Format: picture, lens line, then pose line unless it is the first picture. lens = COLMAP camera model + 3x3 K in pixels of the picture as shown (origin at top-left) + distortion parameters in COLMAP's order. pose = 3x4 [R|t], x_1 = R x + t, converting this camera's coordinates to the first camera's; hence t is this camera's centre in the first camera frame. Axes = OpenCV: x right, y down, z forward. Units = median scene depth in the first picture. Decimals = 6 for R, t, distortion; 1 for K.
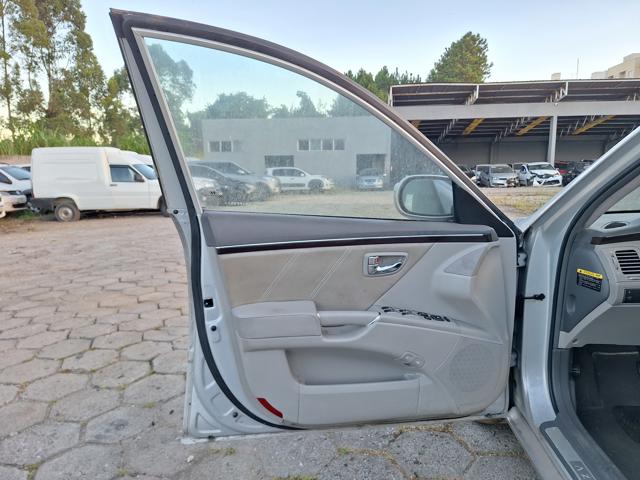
lens RADIAL K [[437.3, 0, 320.0], [0, 437.3, 240.0], [0, 0, 1]] dist [0.011356, -0.016291]
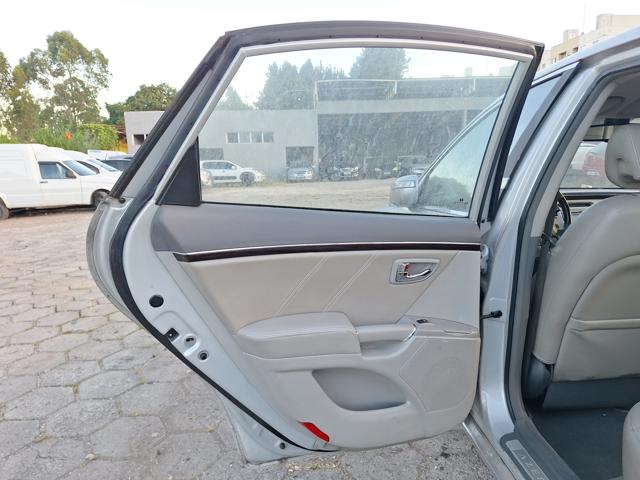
lens RADIAL K [[434.9, 0, 320.0], [0, 434.9, 240.0], [0, 0, 1]] dist [0.063094, -0.092740]
pose [[0.987065, -0.043142, 0.154405, -0.005266], [0.040184, 0.998945, 0.022229, 0.003801], [-0.155201, -0.015736, 0.987758, -0.035424]]
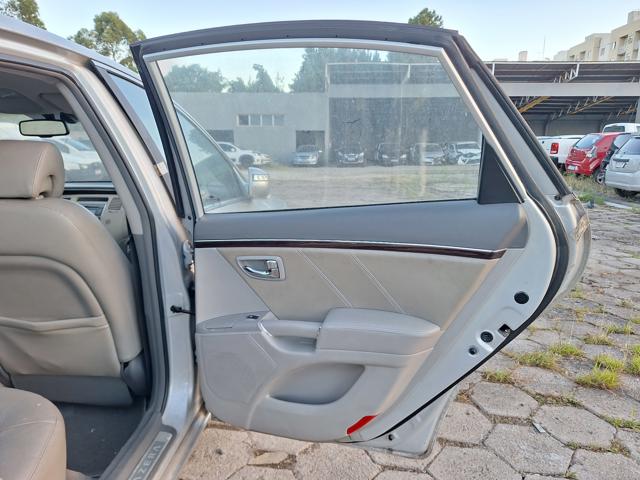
lens RADIAL K [[441.9, 0, 320.0], [0, 441.9, 240.0], [0, 0, 1]] dist [0.013475, -0.024341]
pose [[0.998941, 0.007100, 0.045461, 0.111553], [-0.009469, 0.998597, 0.052091, 0.004482], [-0.045028, -0.052466, 0.997607, -0.045613]]
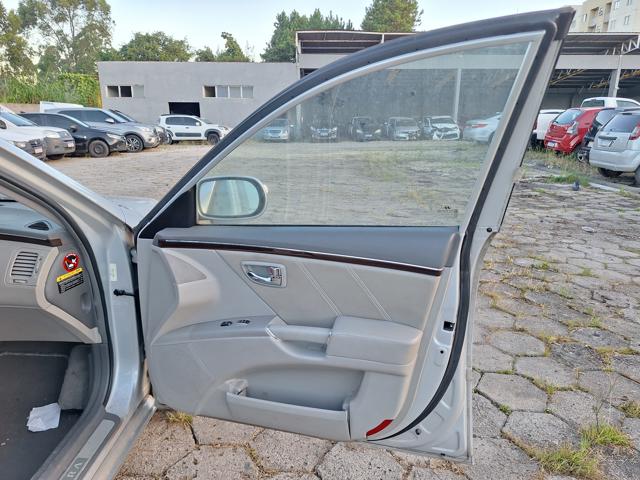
lens RADIAL K [[437.3, 0, 320.0], [0, 437.3, 240.0], [0, 0, 1]] dist [0.011356, -0.016291]
pose [[0.995013, -0.009420, 0.099299, 0.121597], [-0.001784, 0.993691, 0.112138, -0.004861], [-0.099729, -0.111756, 0.988719, -0.006427]]
